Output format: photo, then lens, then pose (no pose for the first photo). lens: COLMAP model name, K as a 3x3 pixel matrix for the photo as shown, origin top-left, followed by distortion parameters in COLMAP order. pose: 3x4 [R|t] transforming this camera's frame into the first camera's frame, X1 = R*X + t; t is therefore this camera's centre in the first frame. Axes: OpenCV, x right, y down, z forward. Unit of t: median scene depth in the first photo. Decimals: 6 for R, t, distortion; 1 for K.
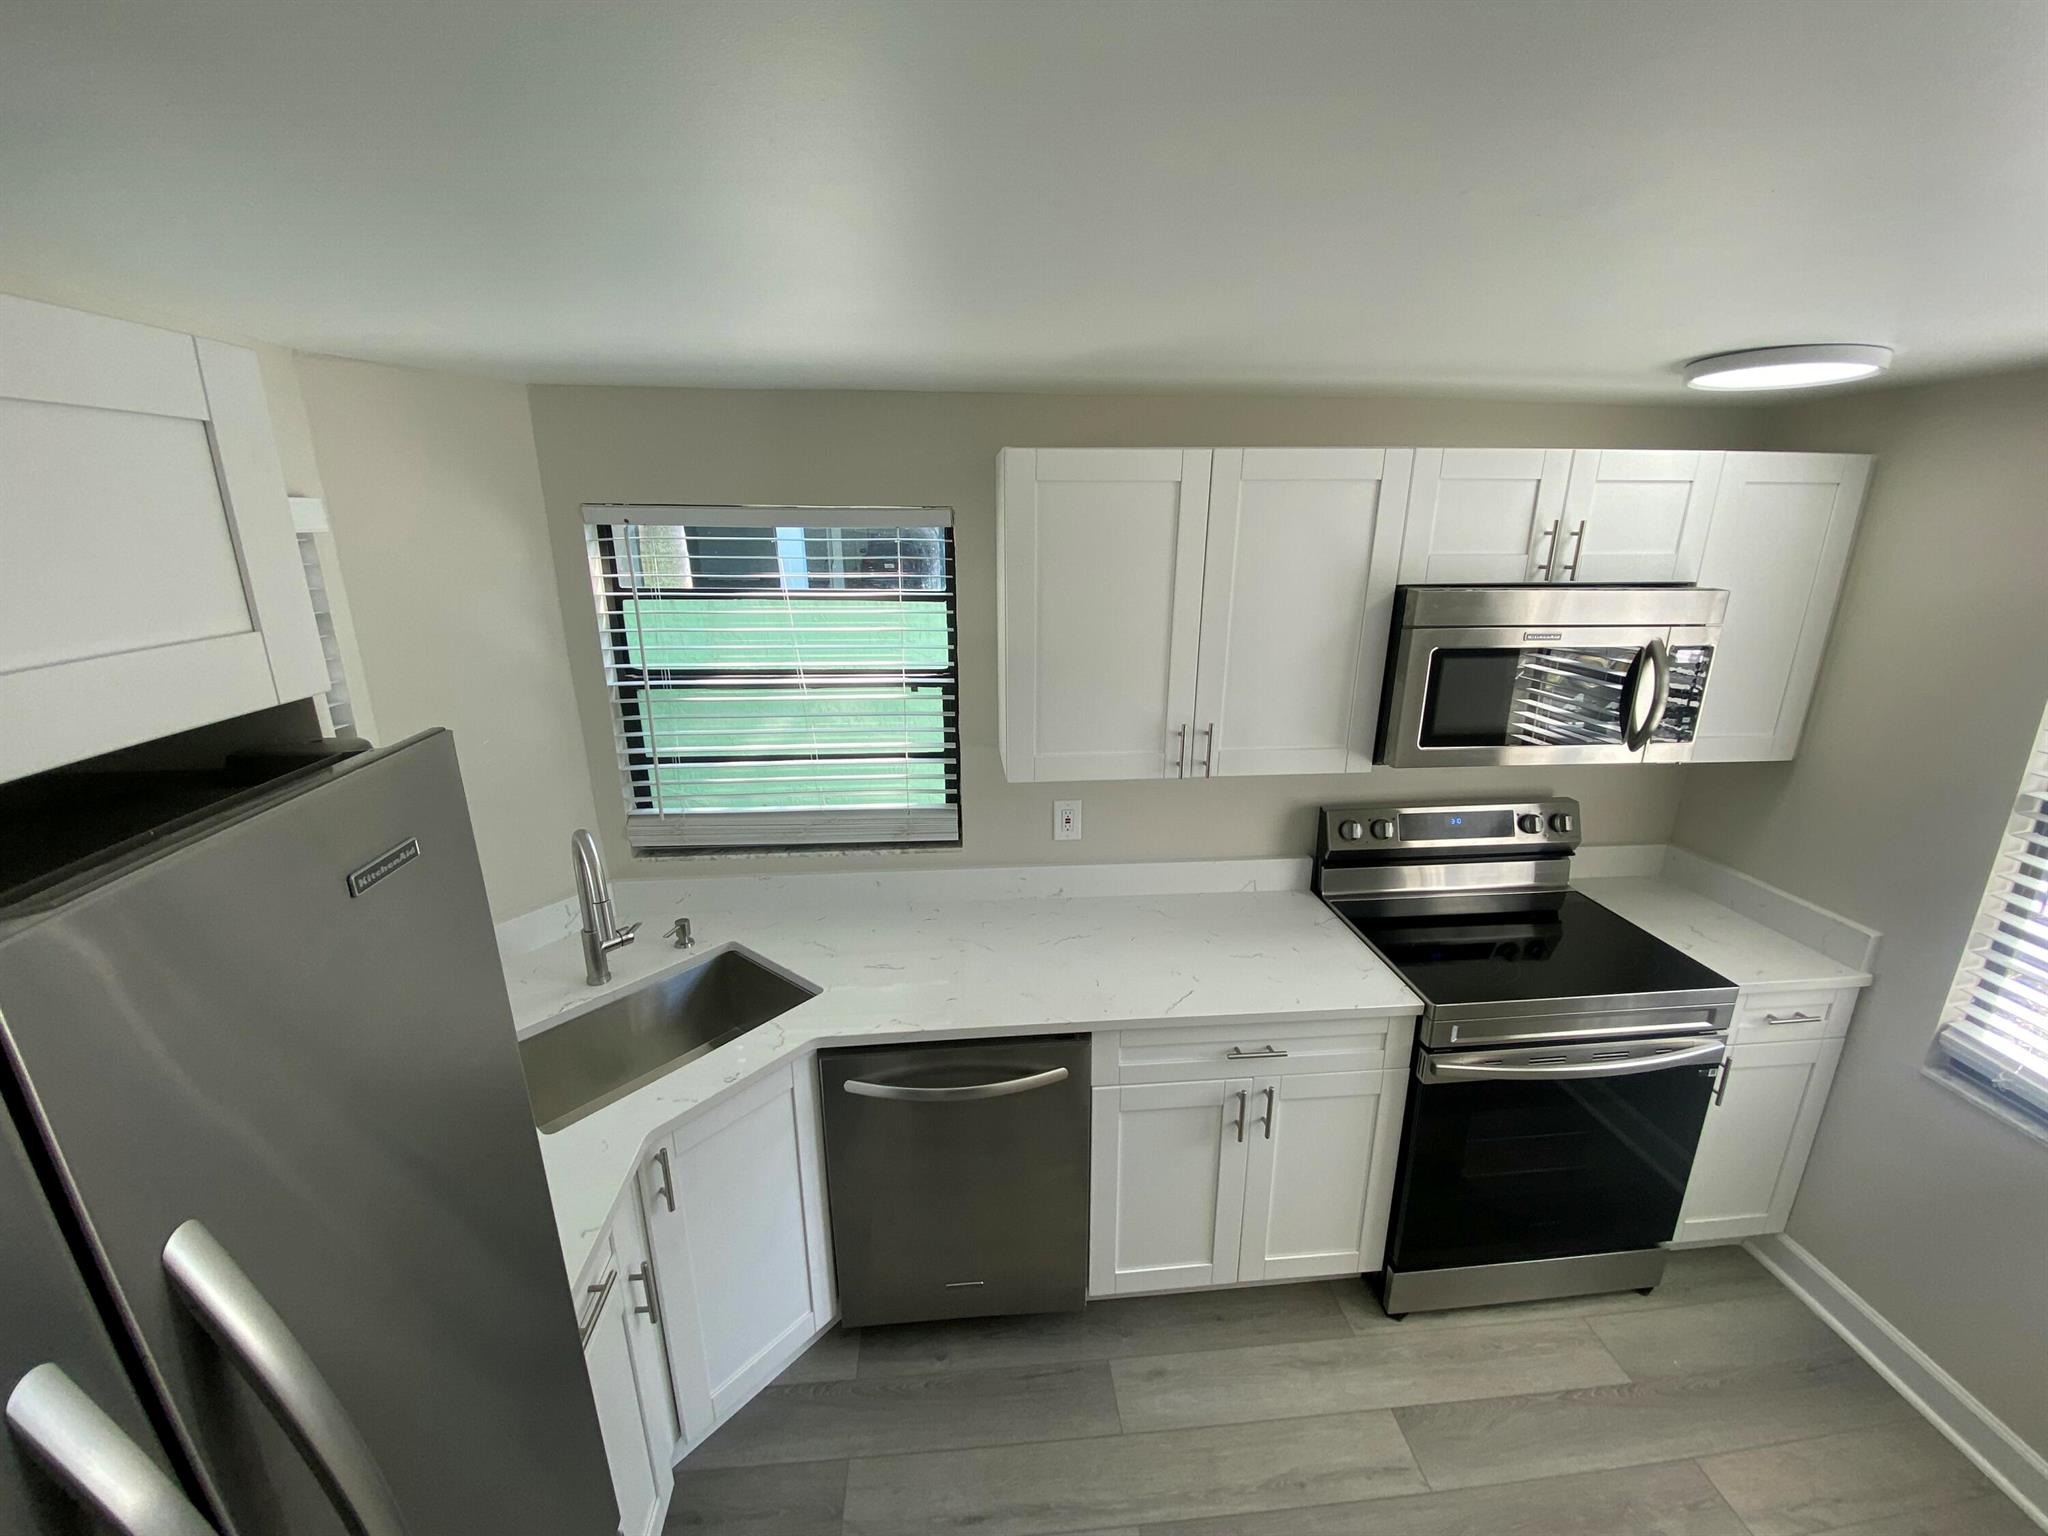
lens RADIAL K [[833.5, 0, 1023.4], [0, 833.5, 761.9], [0, 0, 1]] dist [0.013007, -0.014894]
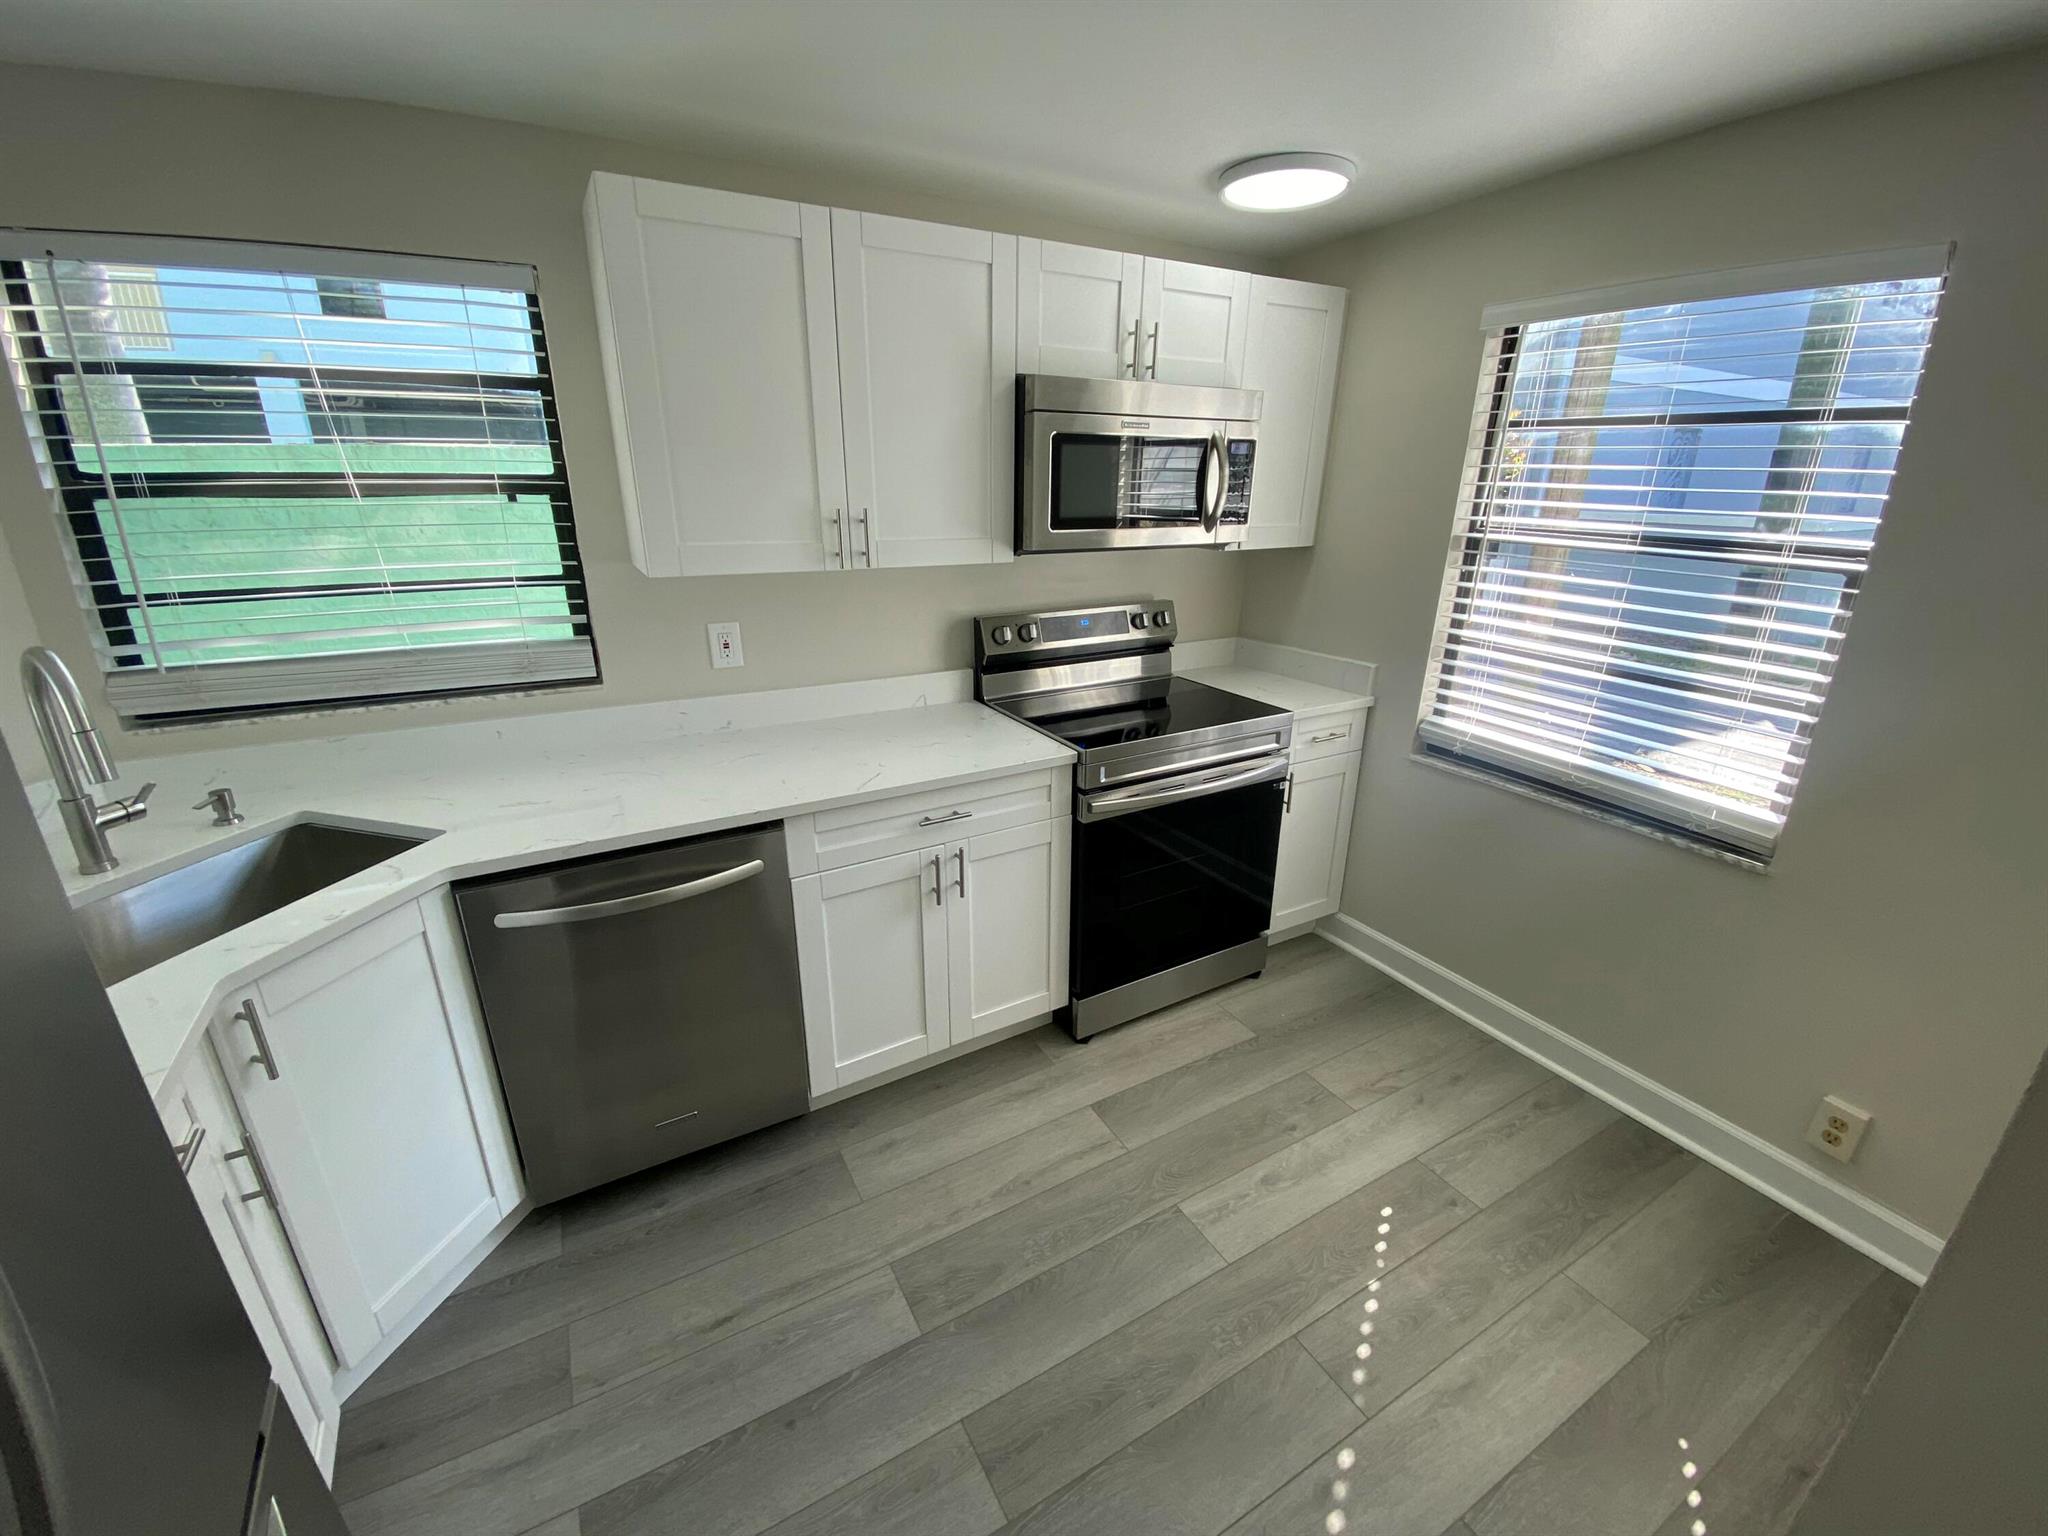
lens RADIAL K [[833.5, 0, 1021.4], [0, 833.5, 763.3], [0, 0, 1]] dist [0.013007, -0.014894]
pose [[0.909178, -0.130460, 0.395444, -0.037480], [0.108176, 0.991048, 0.078244, 0.198168], [-0.402111, -0.028361, 0.915151, -0.003645]]
